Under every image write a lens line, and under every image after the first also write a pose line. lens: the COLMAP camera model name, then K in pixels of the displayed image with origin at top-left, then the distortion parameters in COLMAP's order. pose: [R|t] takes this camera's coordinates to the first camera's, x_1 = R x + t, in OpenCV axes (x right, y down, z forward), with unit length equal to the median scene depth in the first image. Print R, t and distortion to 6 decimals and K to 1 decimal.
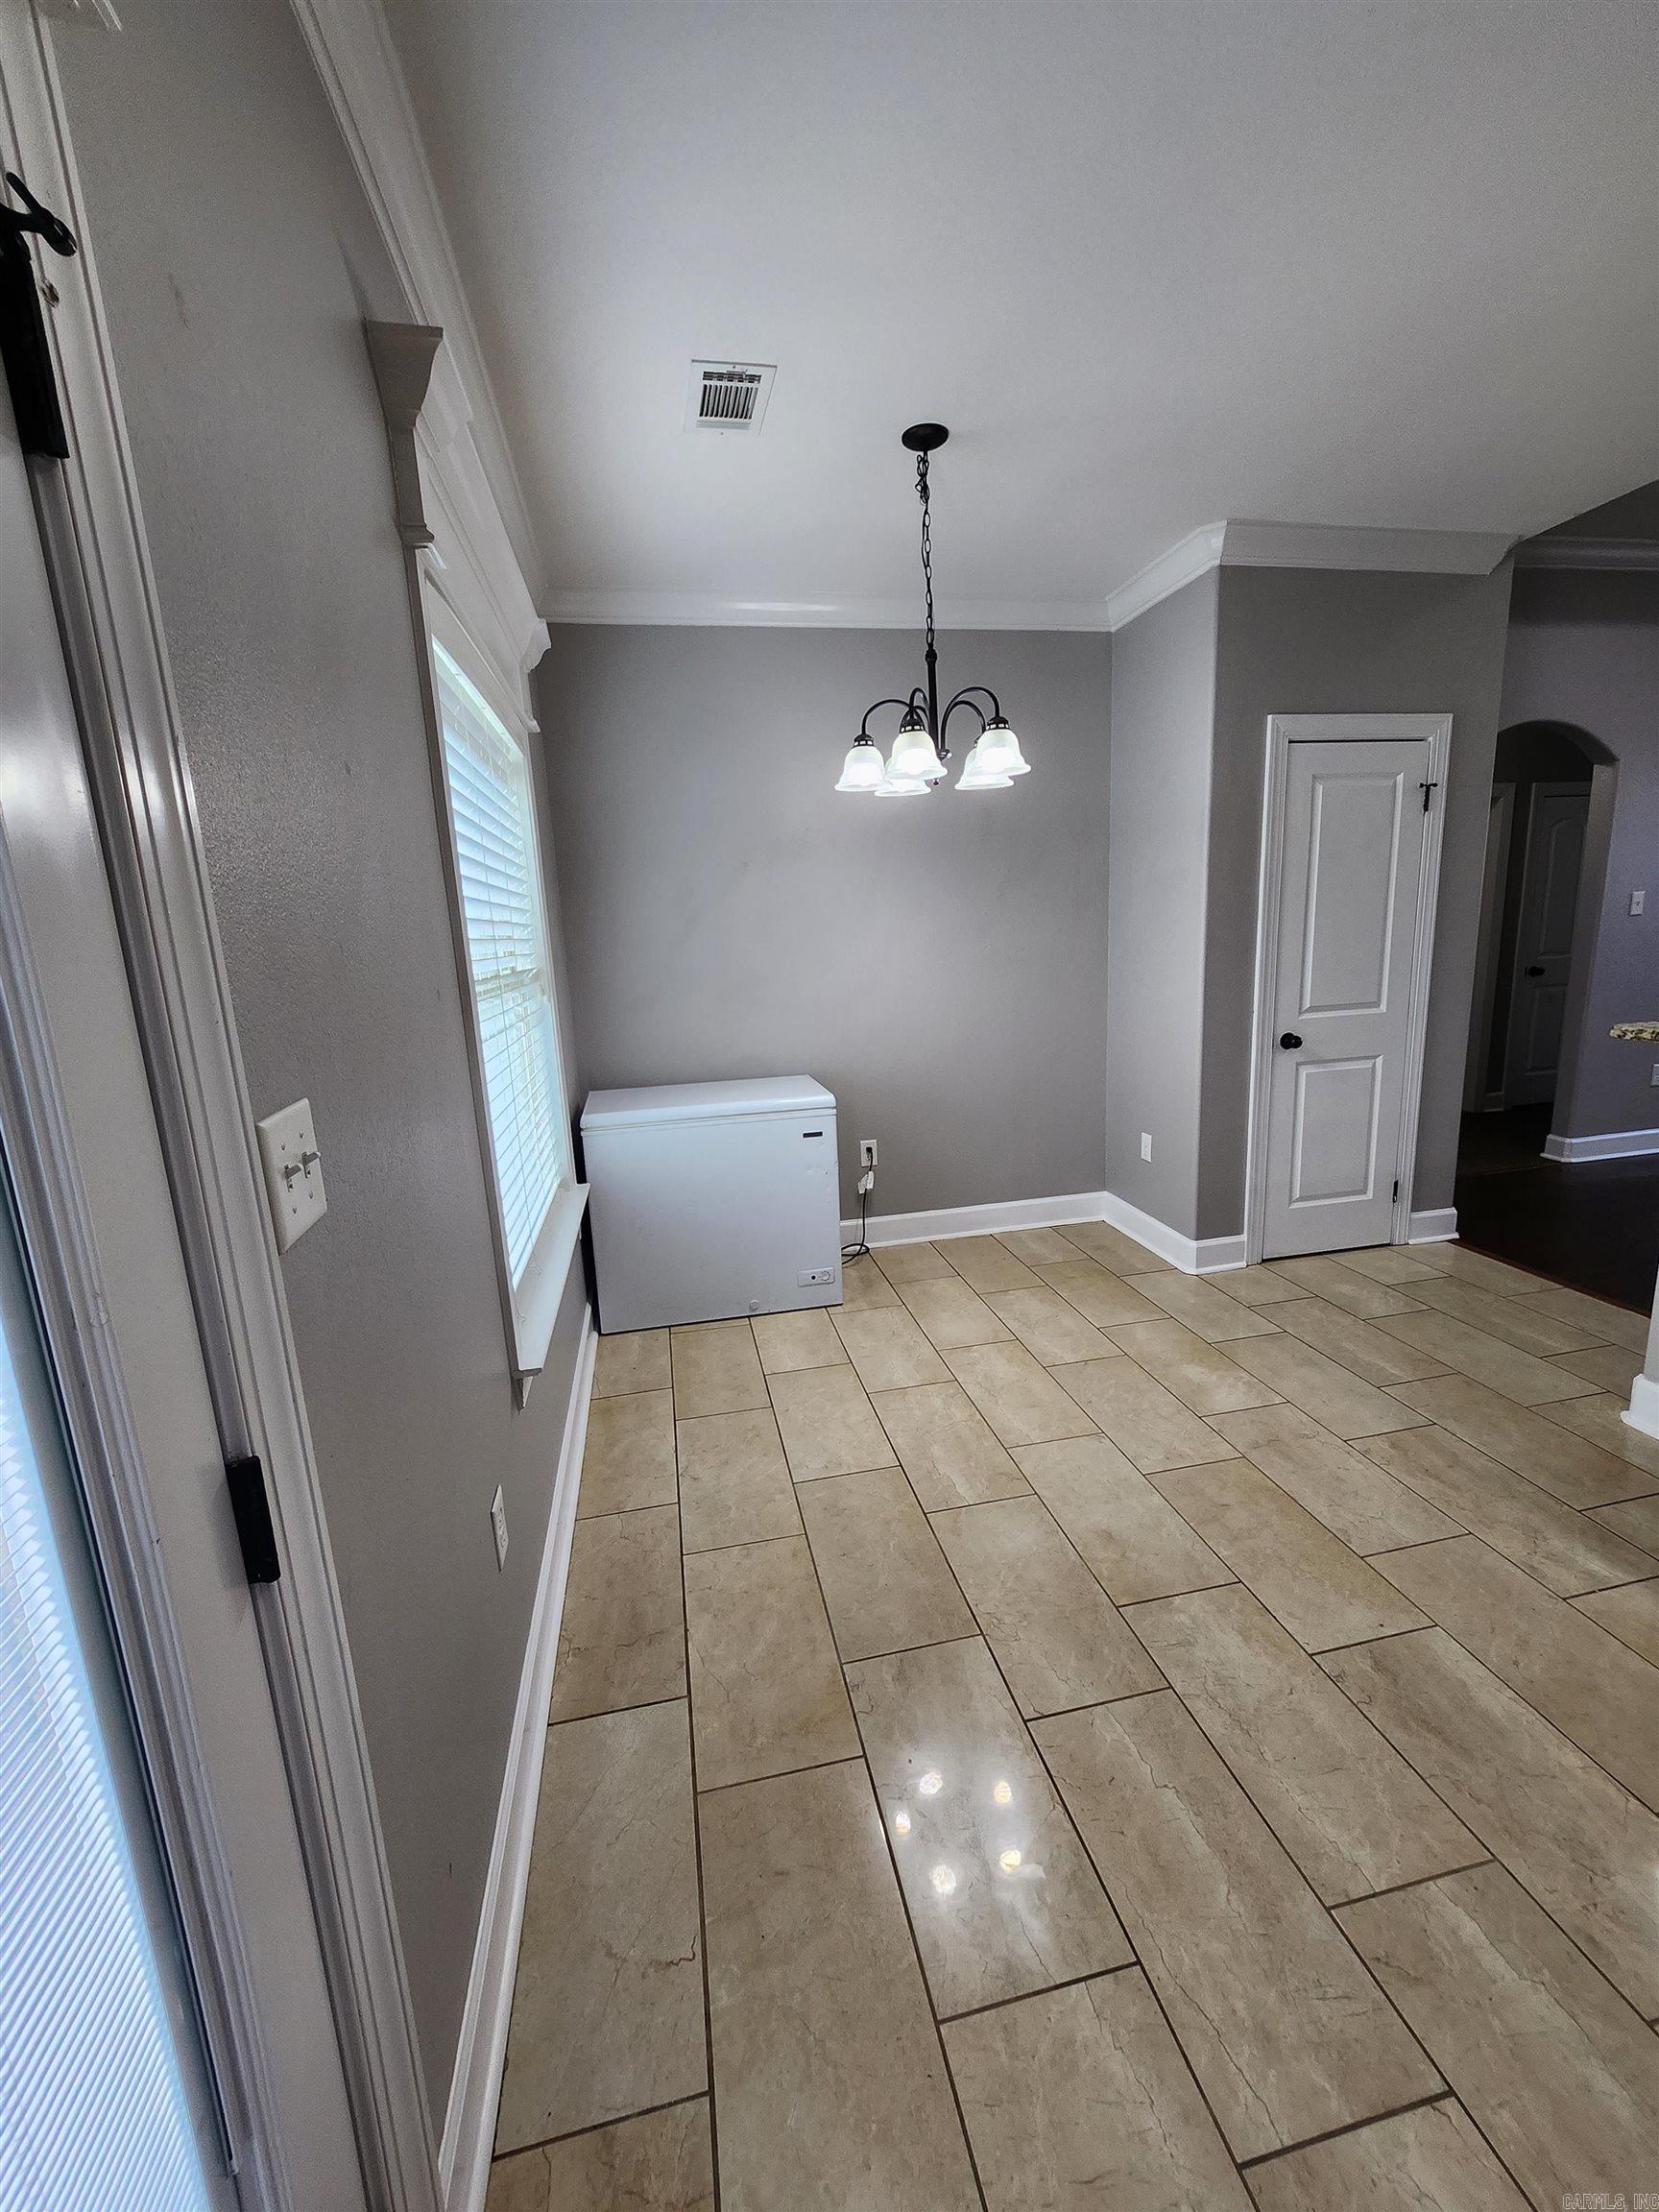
lens RADIAL K [[873.3, 0, 832.4], [0, 873.3, 1098.1], [0, 0, 1]] dist [-0.003161, 0.002932]
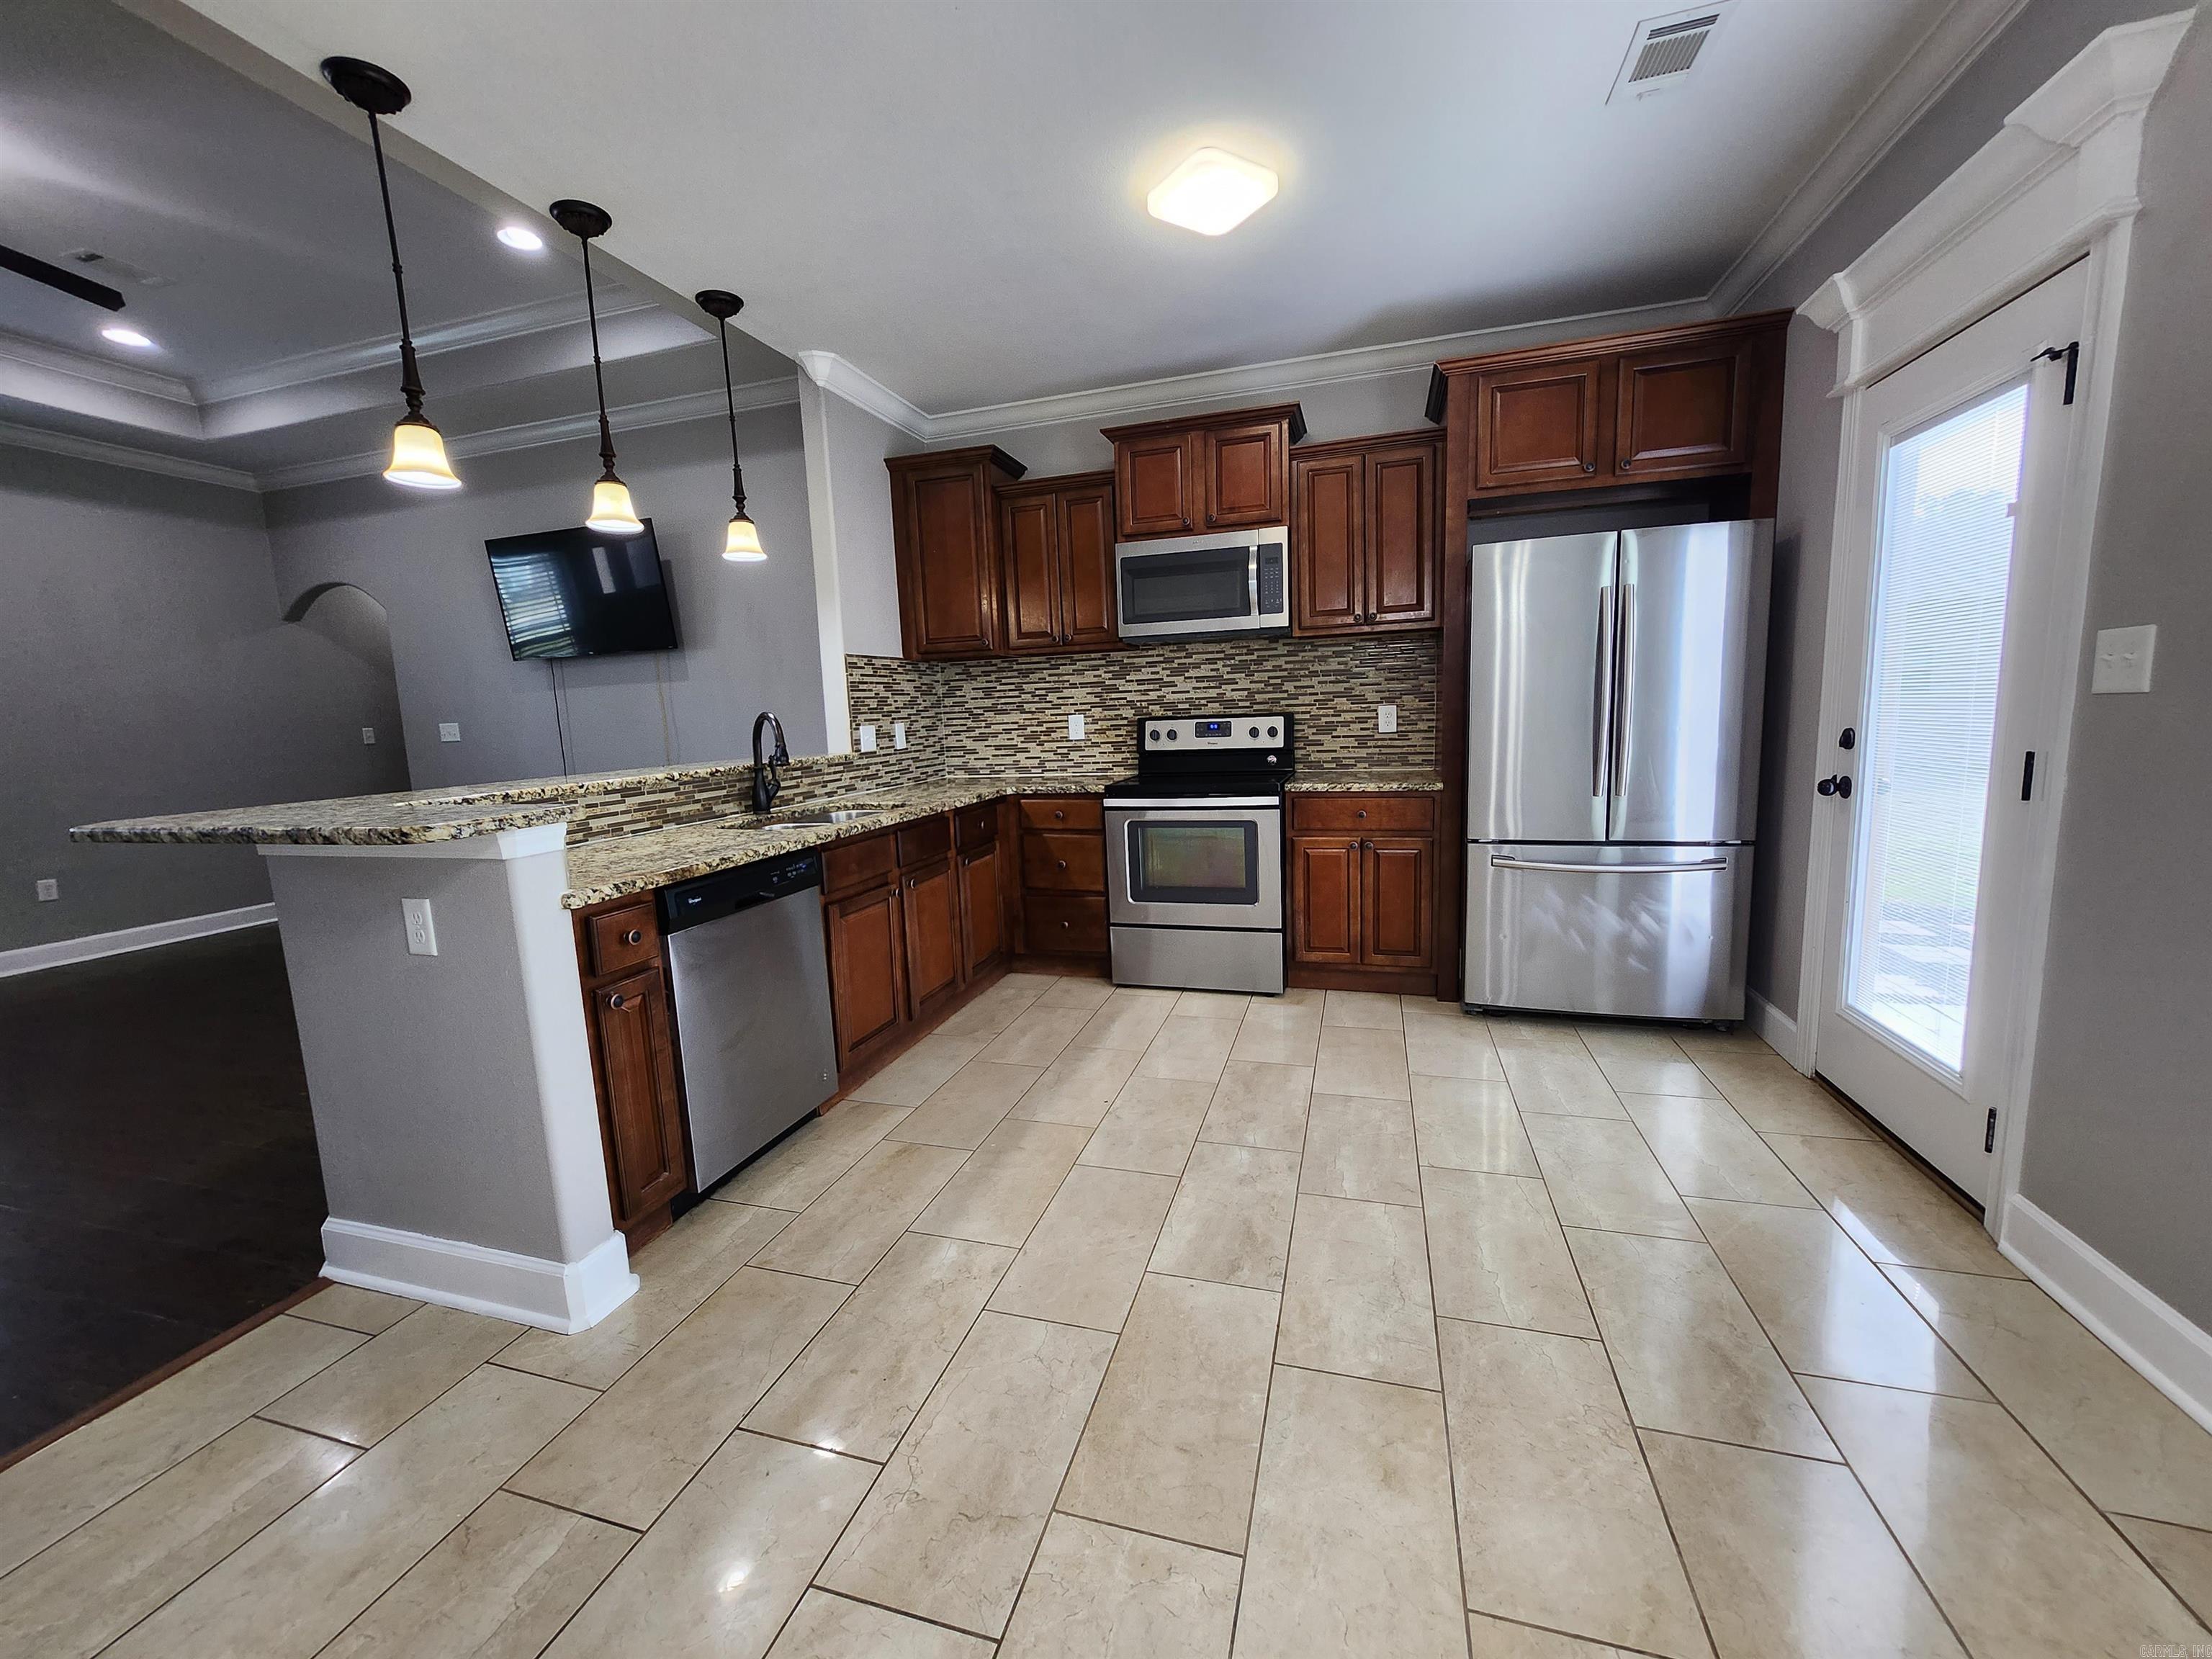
lens RADIAL K [[872.1, 0, 1093.8], [0, 872.1, 826.6], [0, 0, 1]] dist [0.001728, 0.000409]
pose [[-0.871822, 0.017319, 0.489517, 0.175685], [0.172534, 0.946184, 0.273804, -0.198939], [-0.458431, 0.323167, -0.827892, 1.499083]]
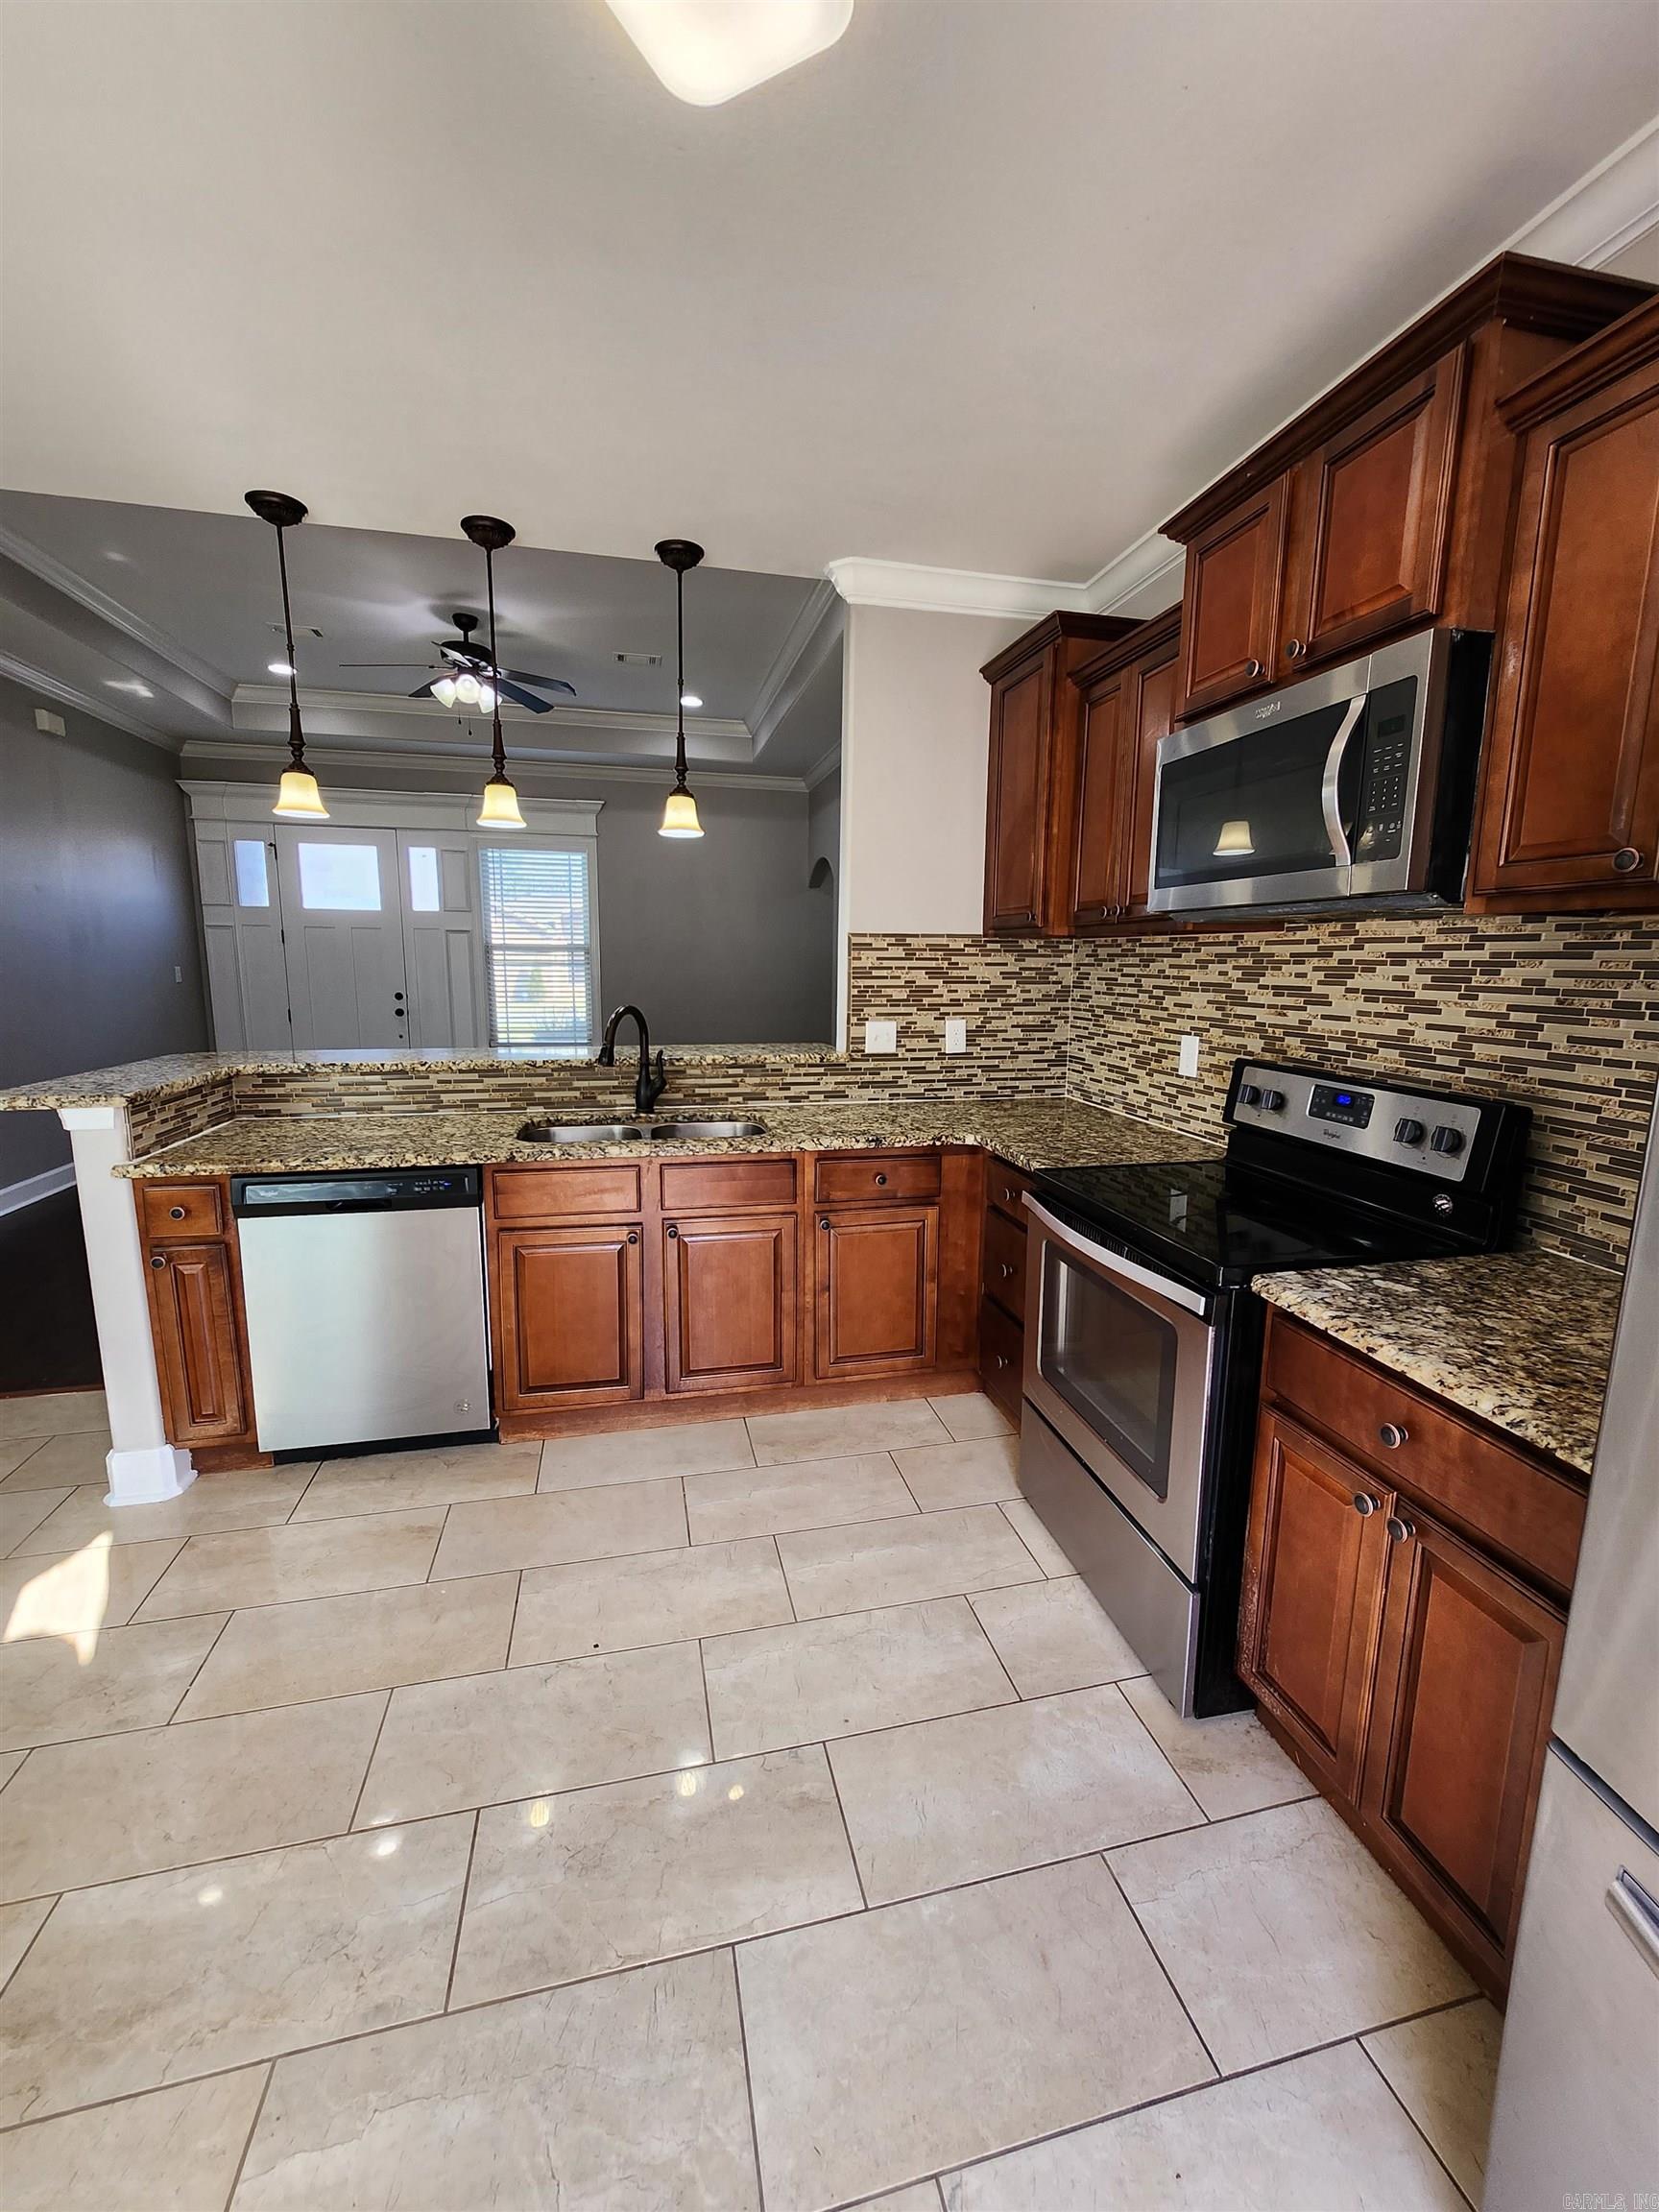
lens RADIAL K [[873.3, 0, 832.4], [0, 873.3, 1098.1], [0, 0, 1]] dist [-0.003161, 0.002932]
pose [[-0.032049, -0.111883, 0.993204, -0.005112], [0.181778, 0.976490, 0.115865, -0.029893], [-0.982817, 0.184256, -0.010957, 0.177978]]
